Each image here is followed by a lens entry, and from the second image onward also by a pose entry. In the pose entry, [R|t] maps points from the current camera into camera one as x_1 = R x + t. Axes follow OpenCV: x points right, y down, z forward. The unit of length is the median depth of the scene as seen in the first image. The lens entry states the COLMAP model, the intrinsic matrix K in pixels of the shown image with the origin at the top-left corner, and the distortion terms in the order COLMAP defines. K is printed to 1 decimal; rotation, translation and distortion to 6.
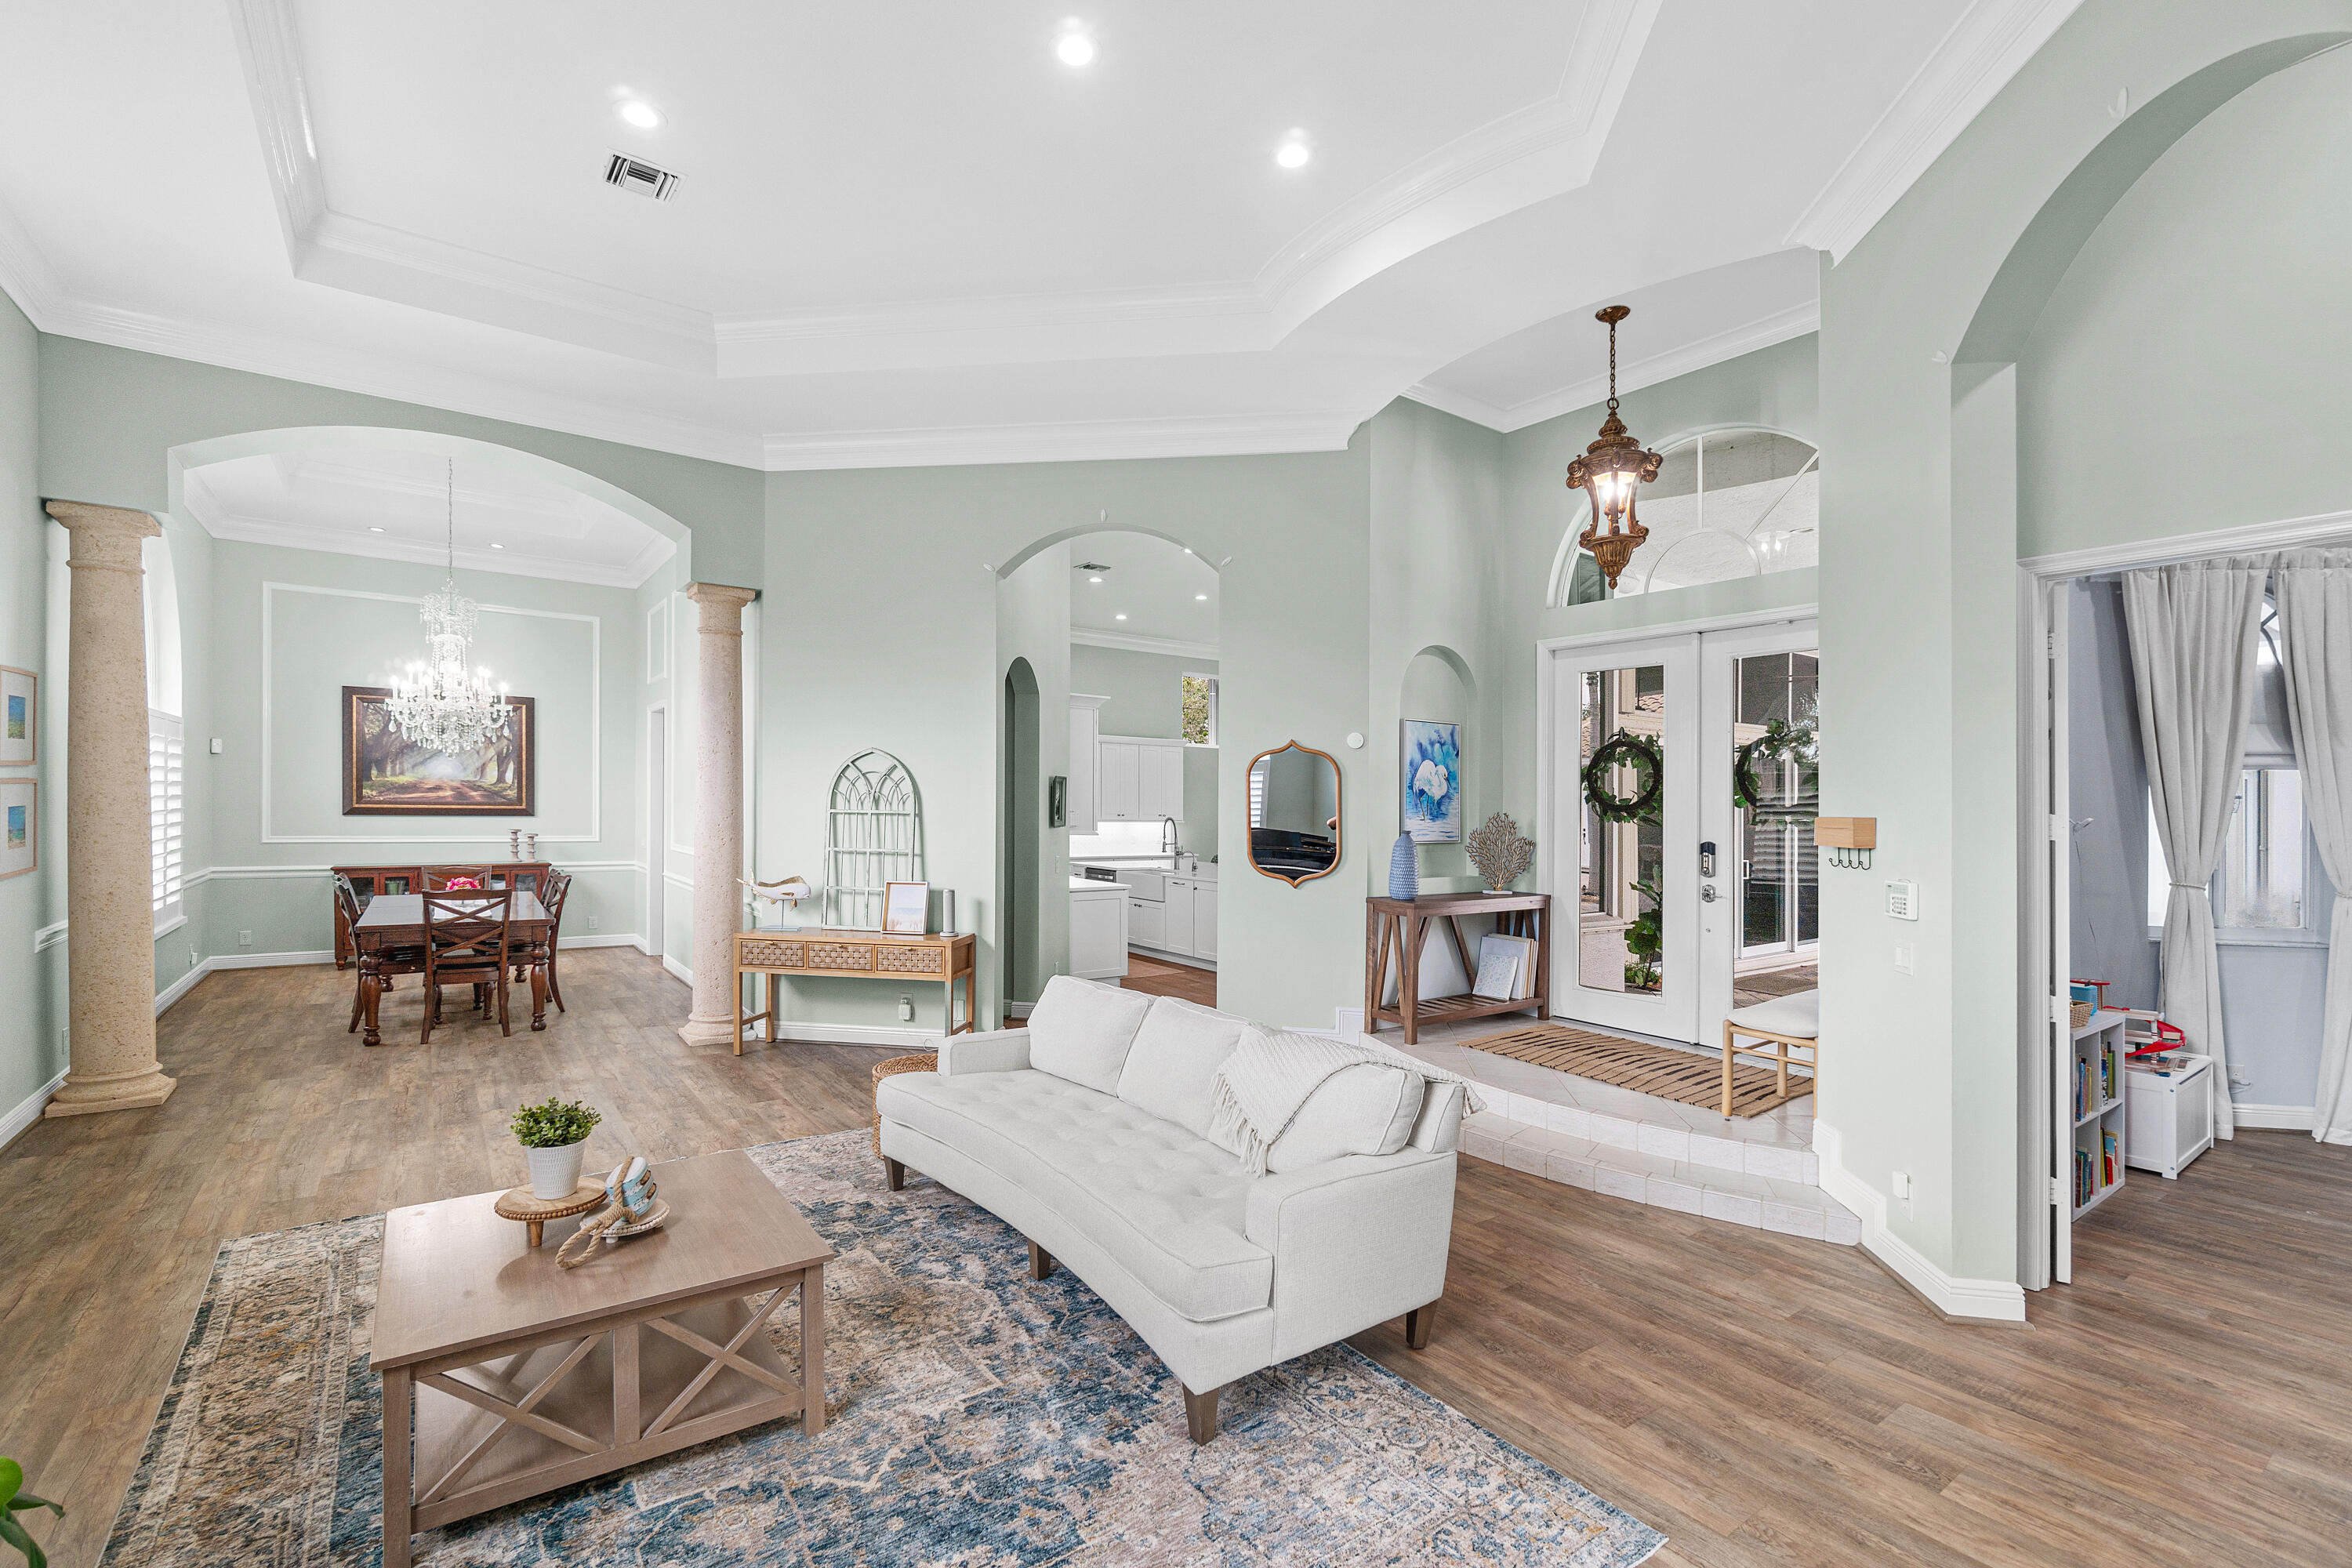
lens RADIAL K [[1009.0, 0, 1173.6], [0, 1009.0, 822.8], [0, 0, 1]] dist [0.000585, -0.000256]
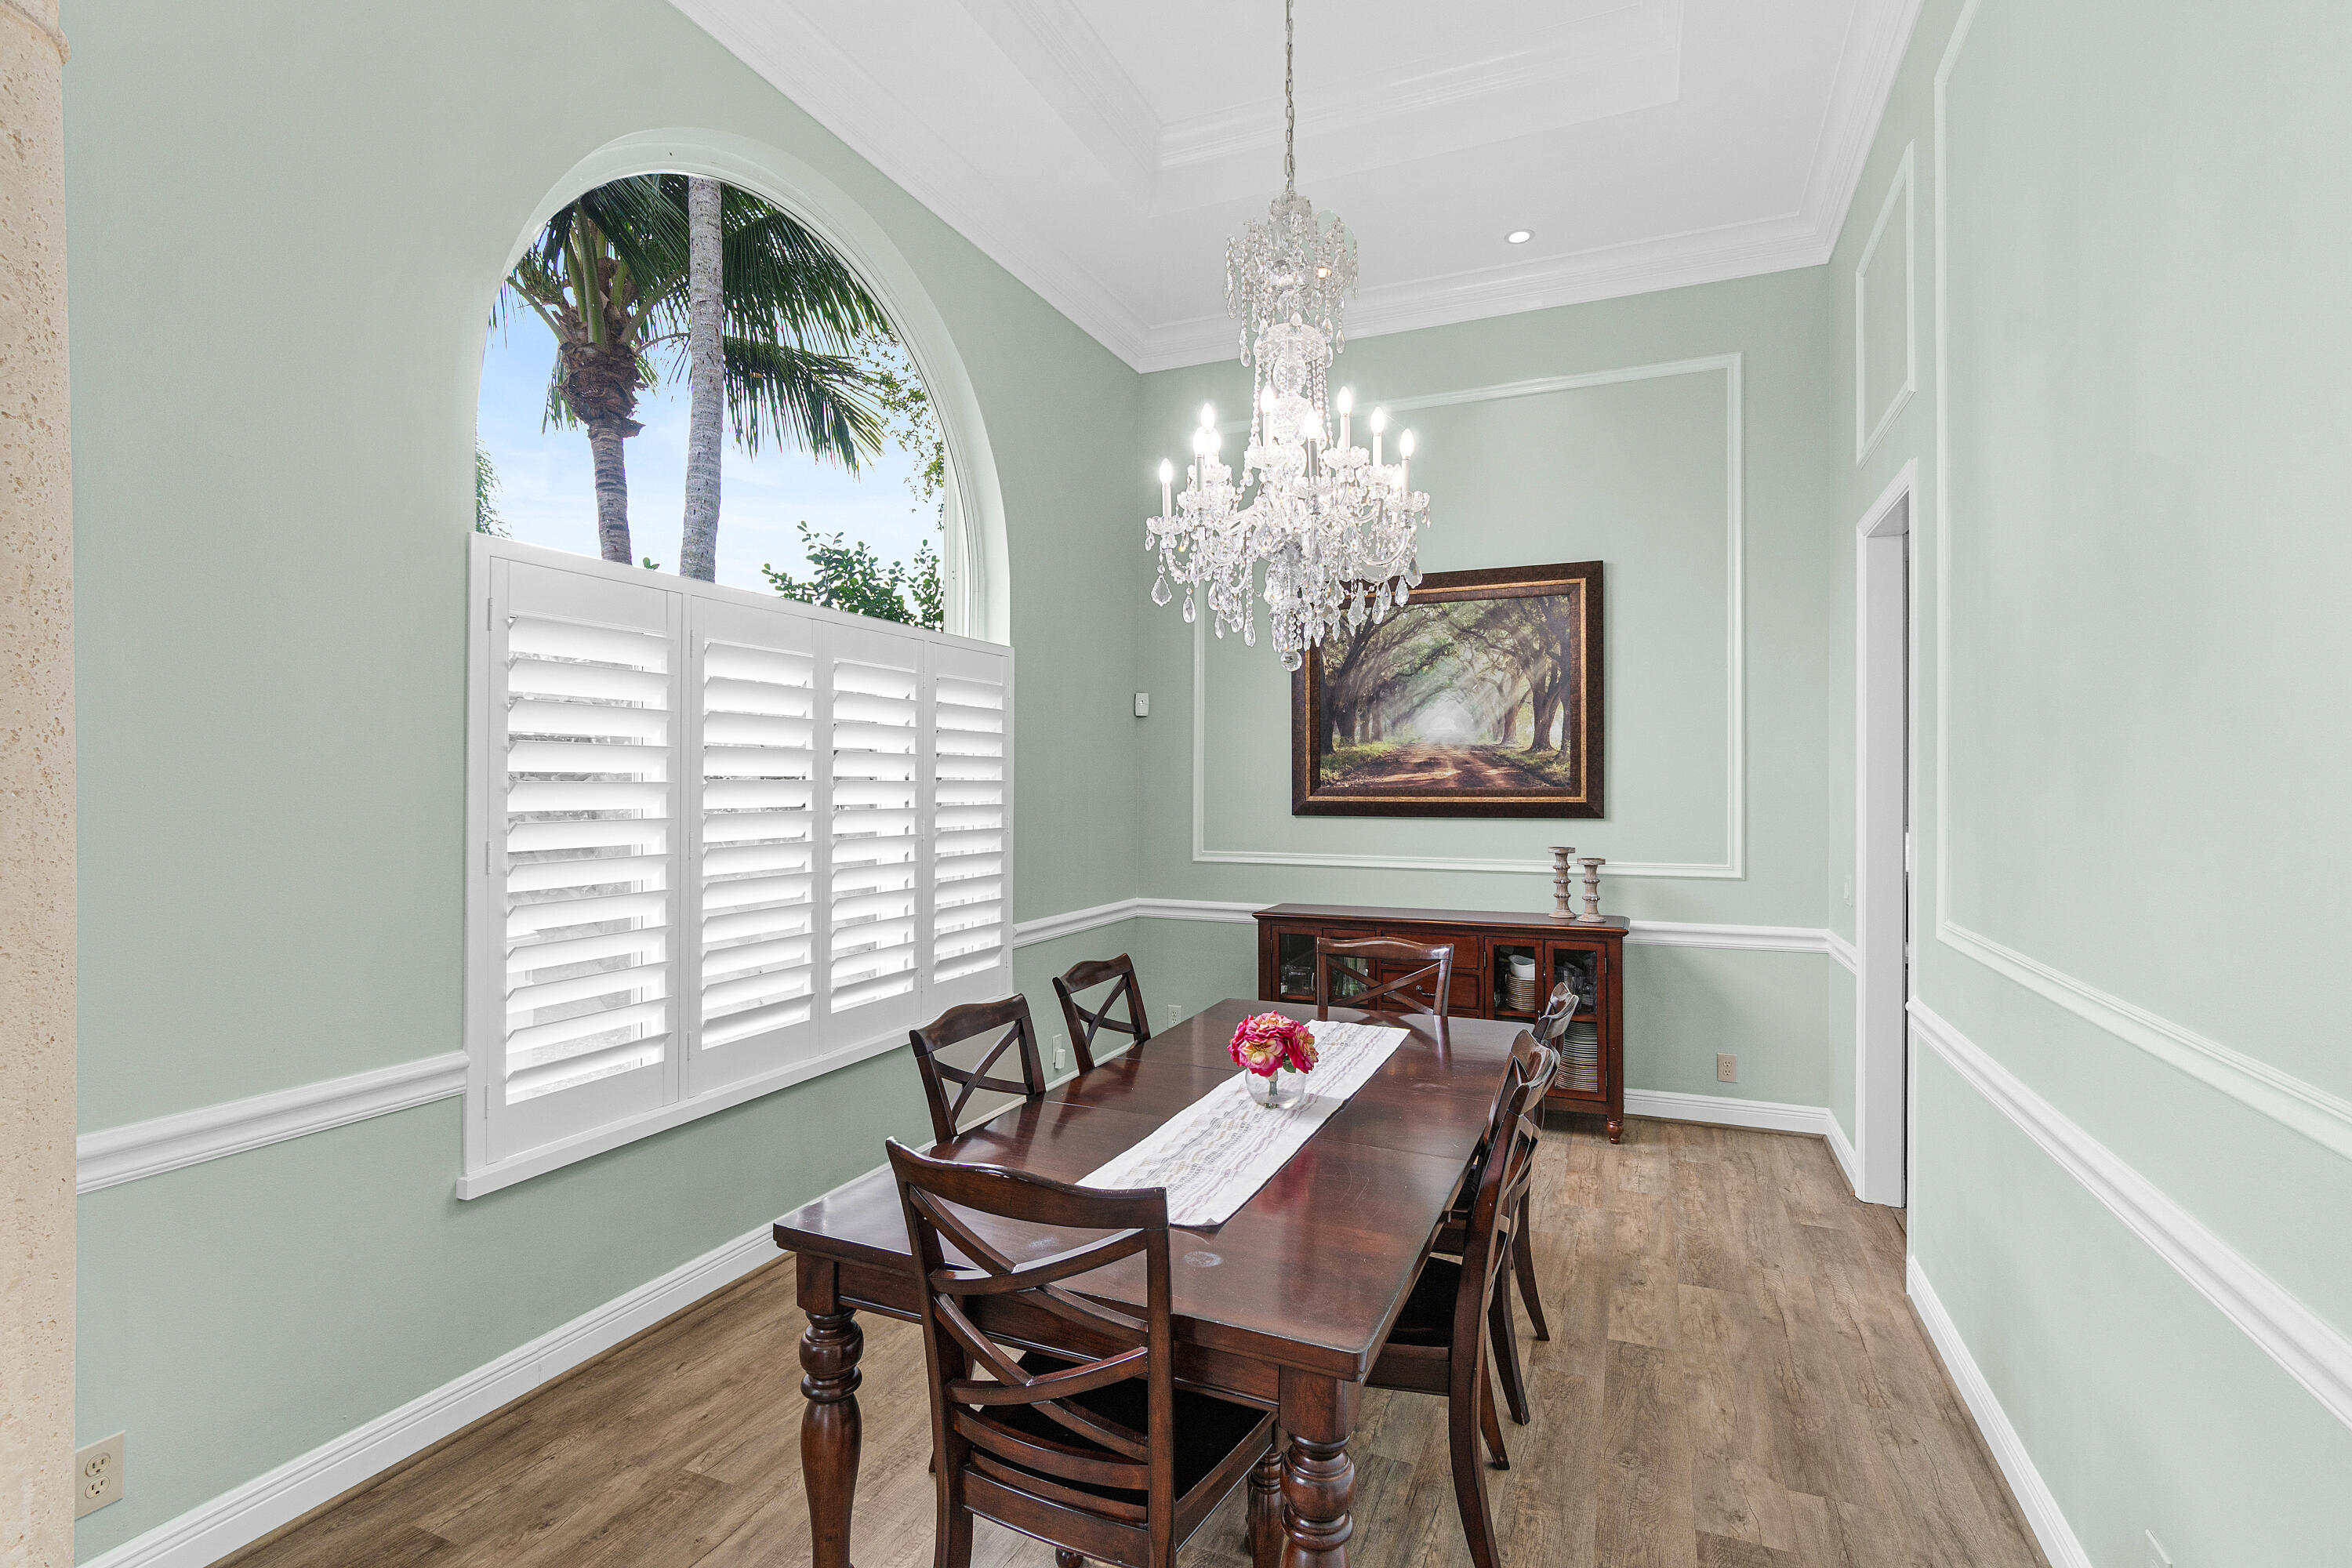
lens RADIAL K [[1110.6, 0, 1156.9], [0, 1110.6, 788.9], [0, 0, 1]] dist [-0.012940, 0.000776]
pose [[0.496069, -0.013106, -0.868184, -0.353796], [-0.007717, 0.999780, -0.019502, -0.010508], [0.868249, 0.016375, 0.495859, 0.683256]]
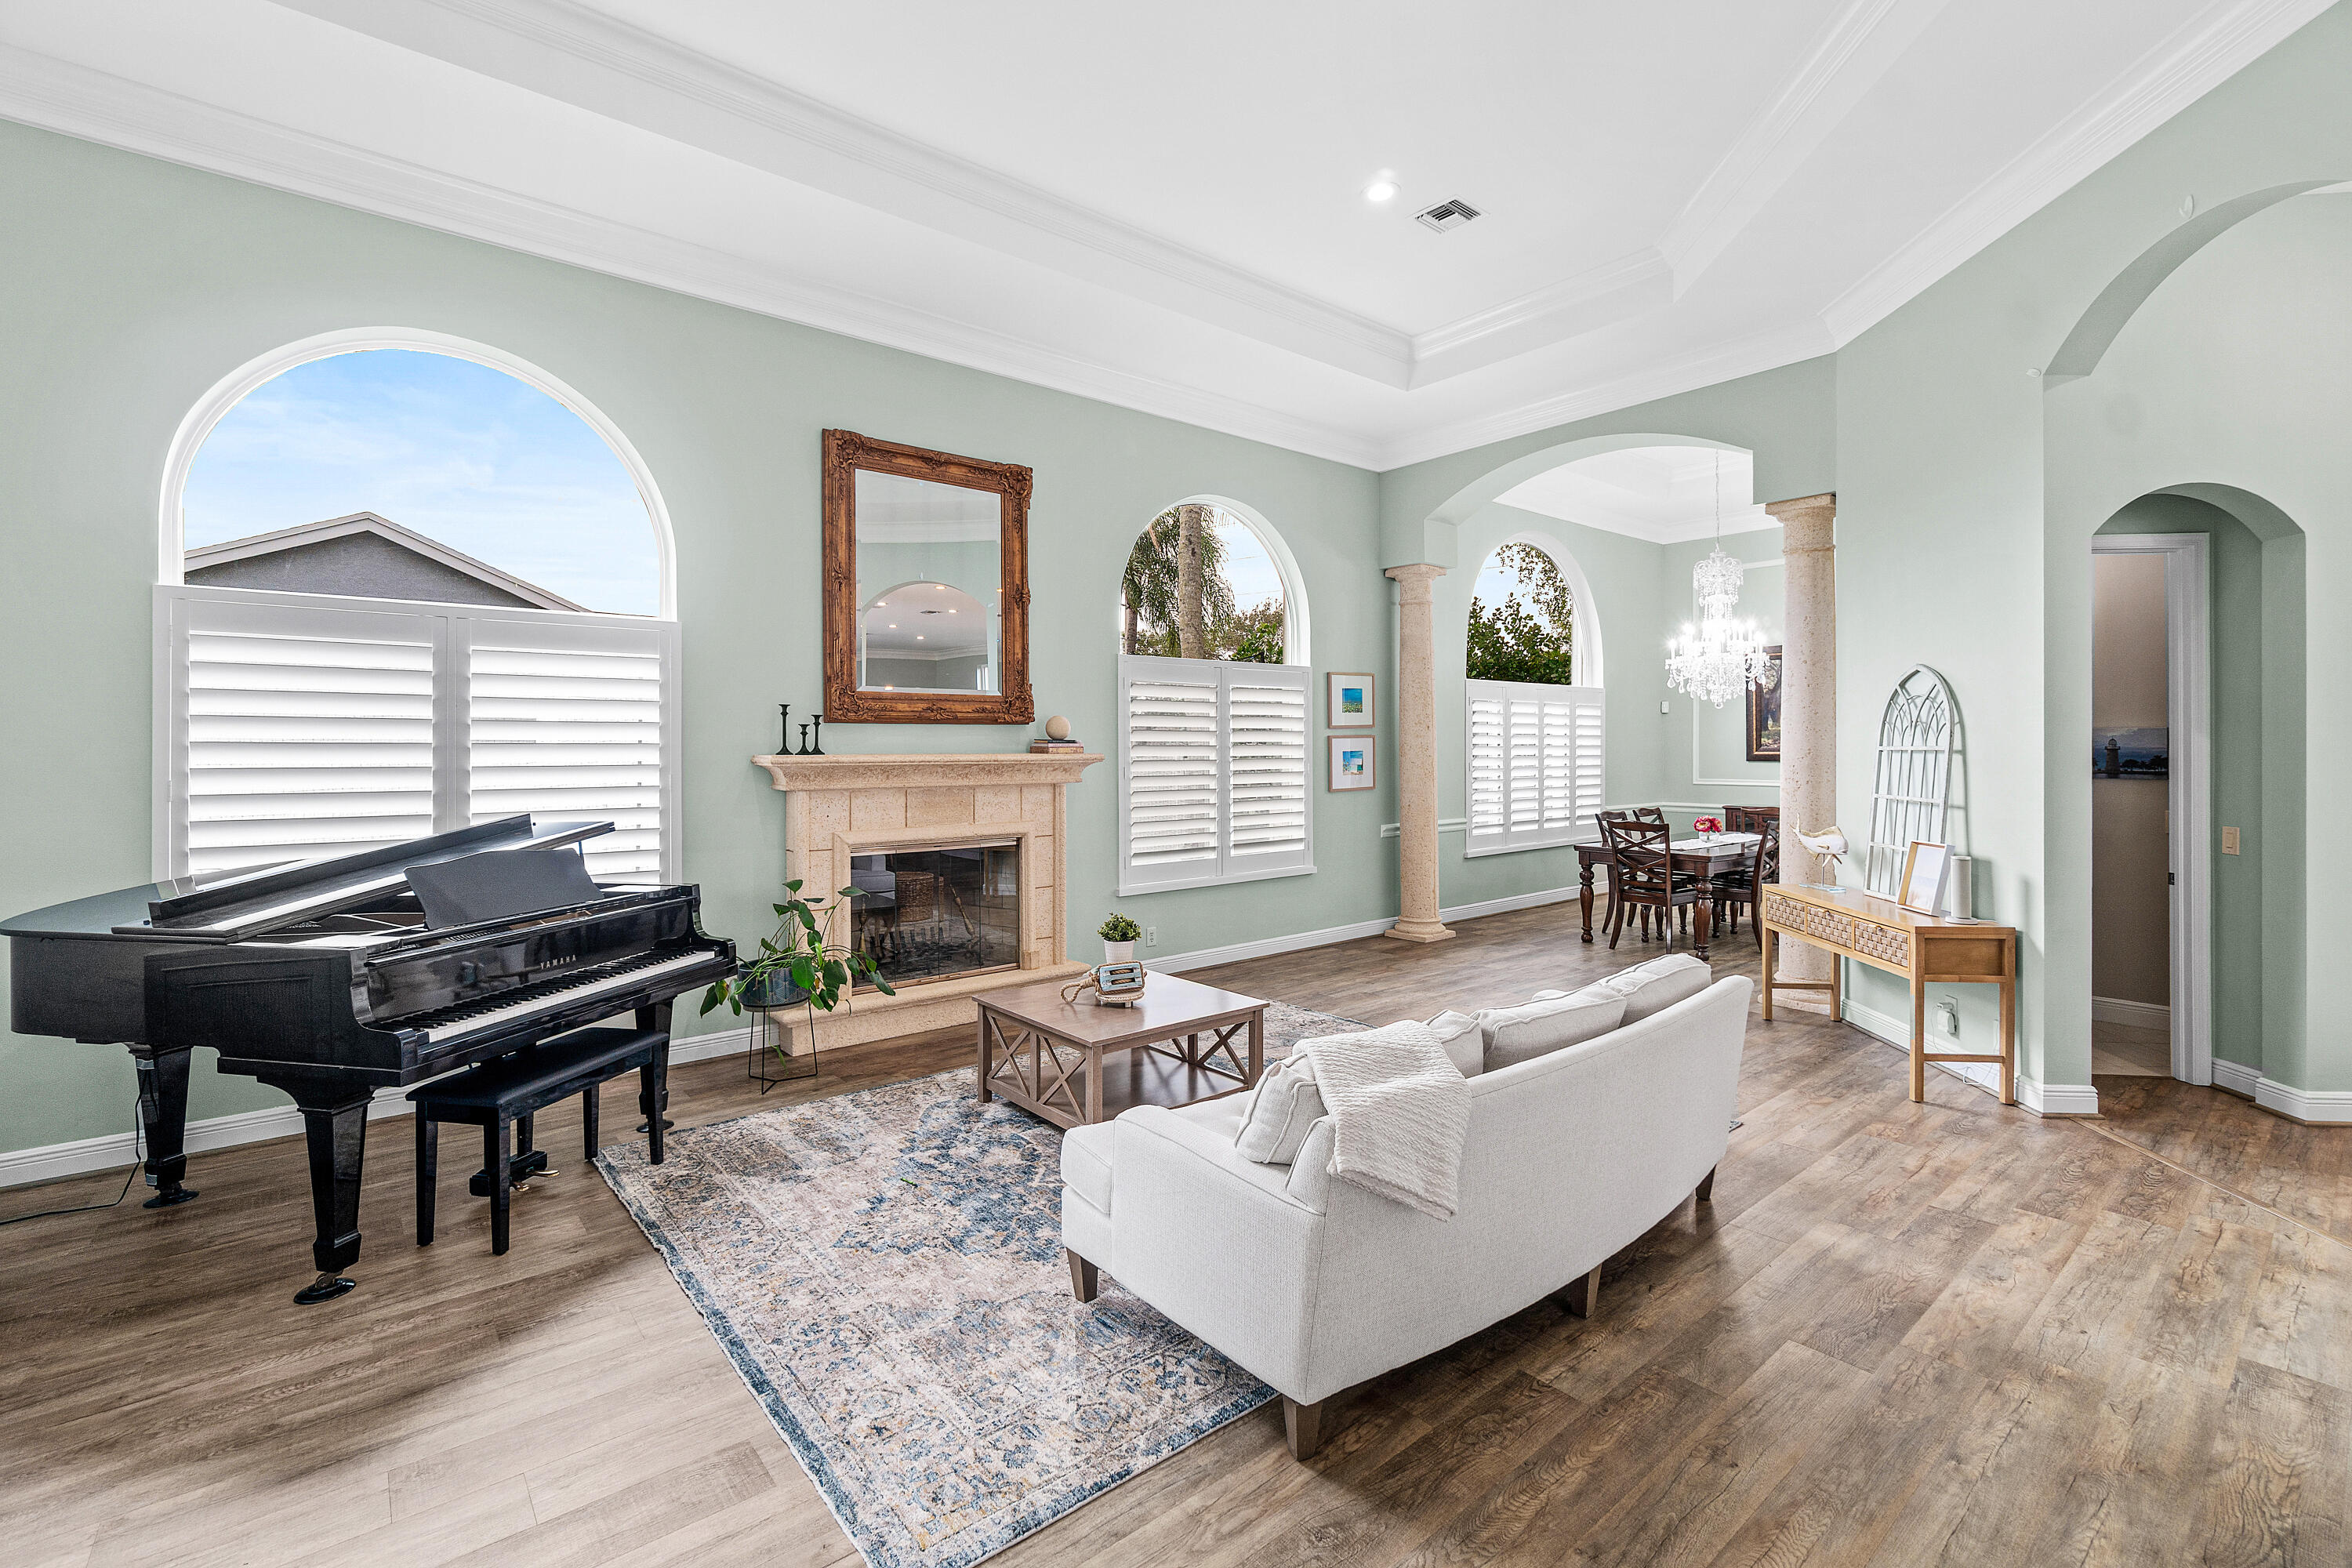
lens RADIAL K [[1042.5, 0, 1168.3], [0, 1042.5, 772.1], [0, 0, 1]] dist [-0.002400, 0.000176]
pose [[0.061626, 0.005844, -0.998082, 0.342560], [-0.013050, 0.999902, 0.005049, 0.008093], [0.998014, 0.012714, 0.061696, 0.296935]]
